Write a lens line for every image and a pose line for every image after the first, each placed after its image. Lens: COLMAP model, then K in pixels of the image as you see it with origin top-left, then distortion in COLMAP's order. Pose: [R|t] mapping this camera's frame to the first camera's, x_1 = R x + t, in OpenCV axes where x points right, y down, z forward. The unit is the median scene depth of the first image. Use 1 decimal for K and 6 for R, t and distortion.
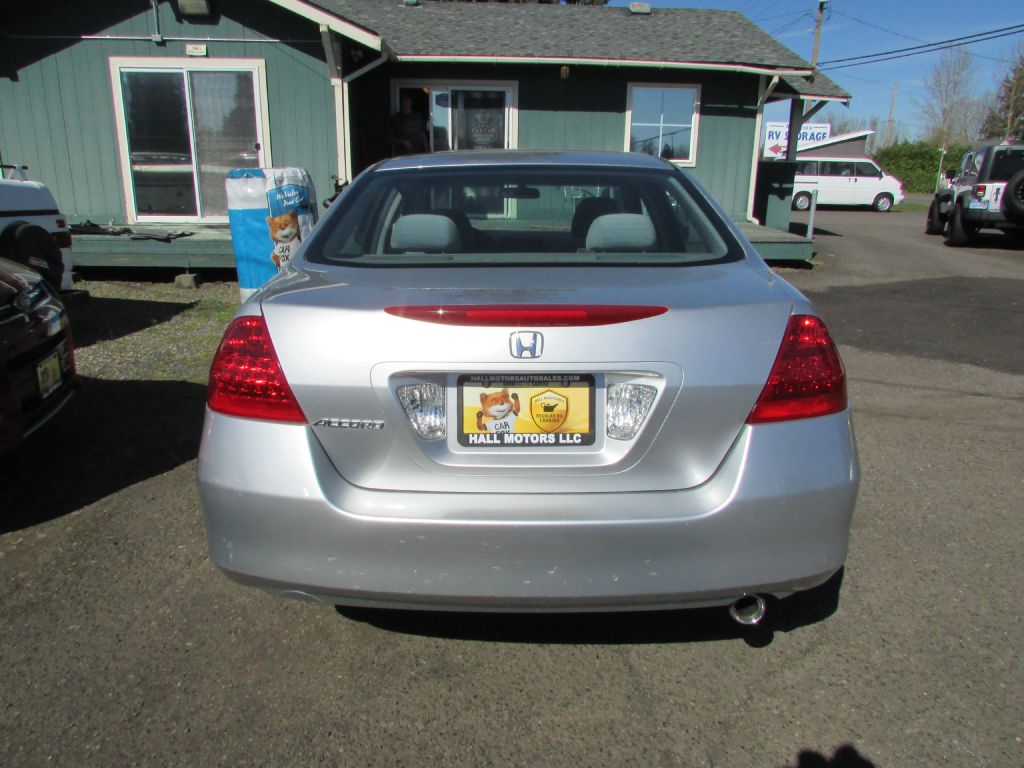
lens RADIAL K [[728.6, 0, 508.7], [0, 728.6, 385.6], [0, 0, 1]] dist [-0.022210, 0.004111]
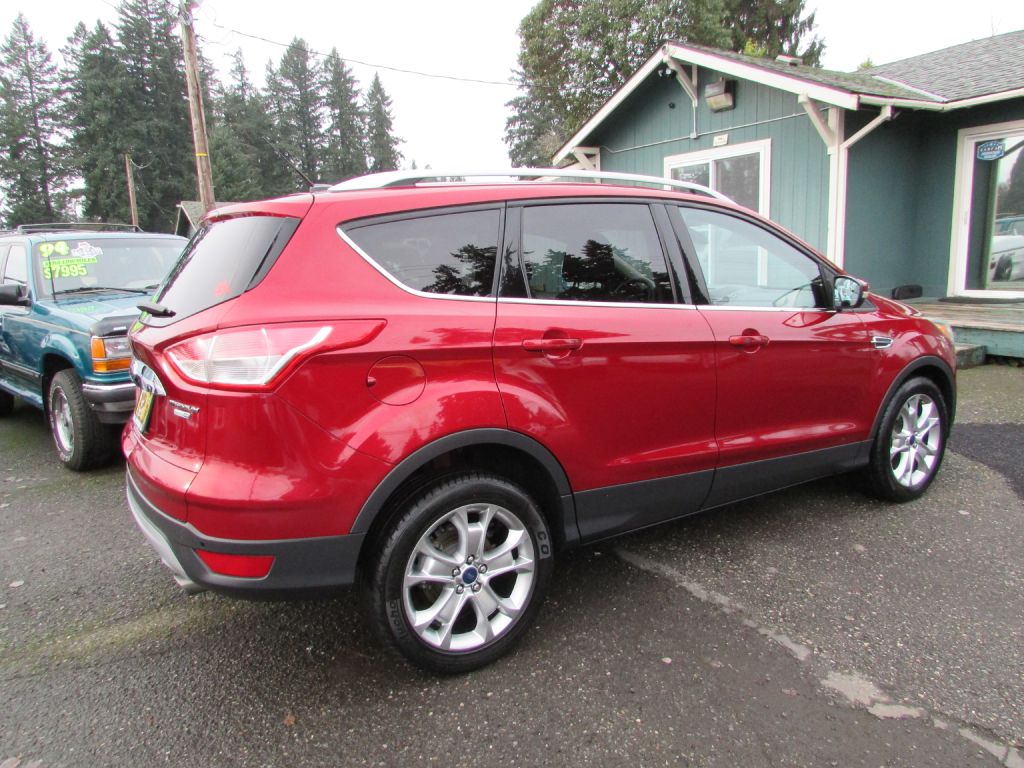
lens RADIAL K [[725.6, 0, 512.0], [0, 725.6, 384.0], [0, 0, 1]] dist [-0.009006, -0.003547]
pose [[0.489537, 0.125006, -0.862976, 0.384692], [-0.207027, 0.978035, 0.024233, -0.069806], [0.847050, 0.166797, 0.504664, 0.248408]]
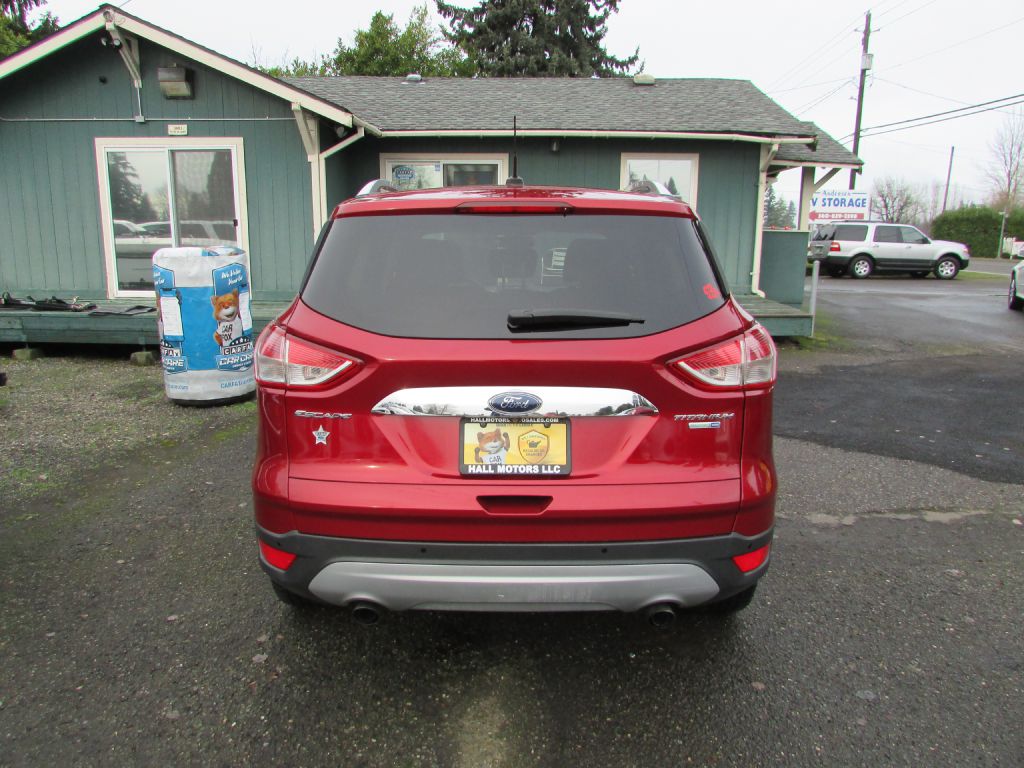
lens RADIAL K [[723.7, 0, 511.2], [0, 723.7, 385.5], [0, 0, 1]] dist [-0.016798, 0.002798]
pose [[0.996606, 0.008682, -0.081858, 0.116851], [-0.015627, 0.996294, -0.084585, -0.028859], [0.080820, 0.085577, 0.993048, 0.065588]]
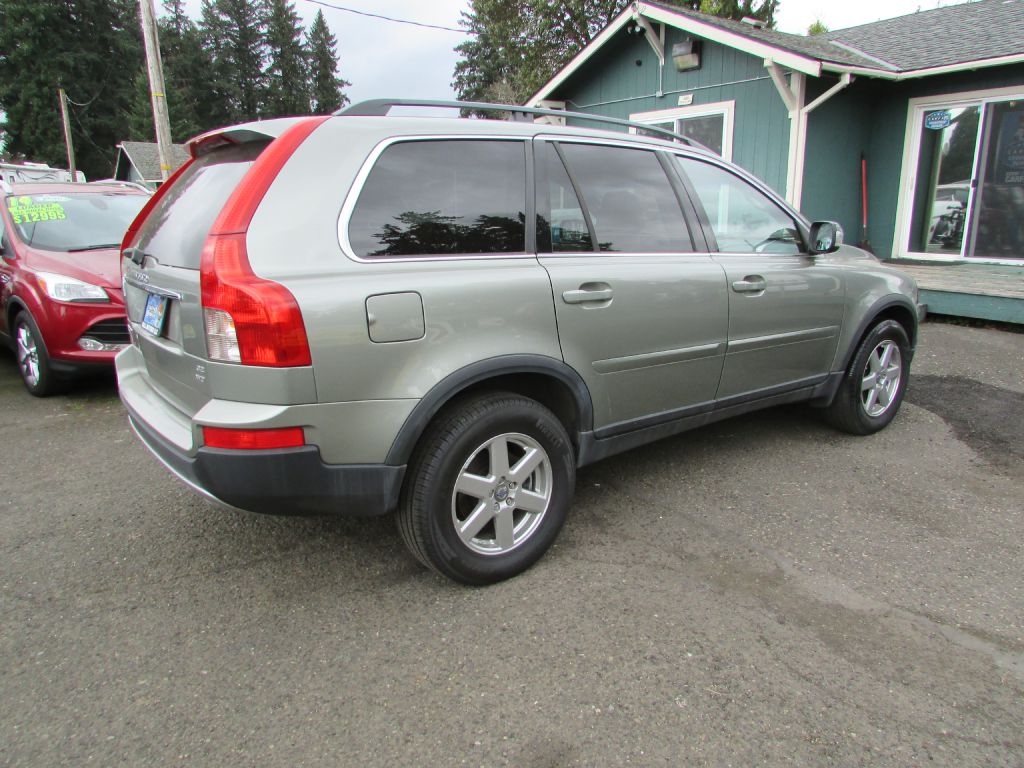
lens RADIAL K [[723.7, 0, 511.2], [0, 723.7, 385.5], [0, 0, 1]] dist [-0.016798, 0.002798]
pose [[0.548824, 0.186337, -0.814905, 0.393531], [-0.220883, 0.972518, 0.073616, -0.060686], [0.806228, 0.139597, 0.574900, 0.208131]]
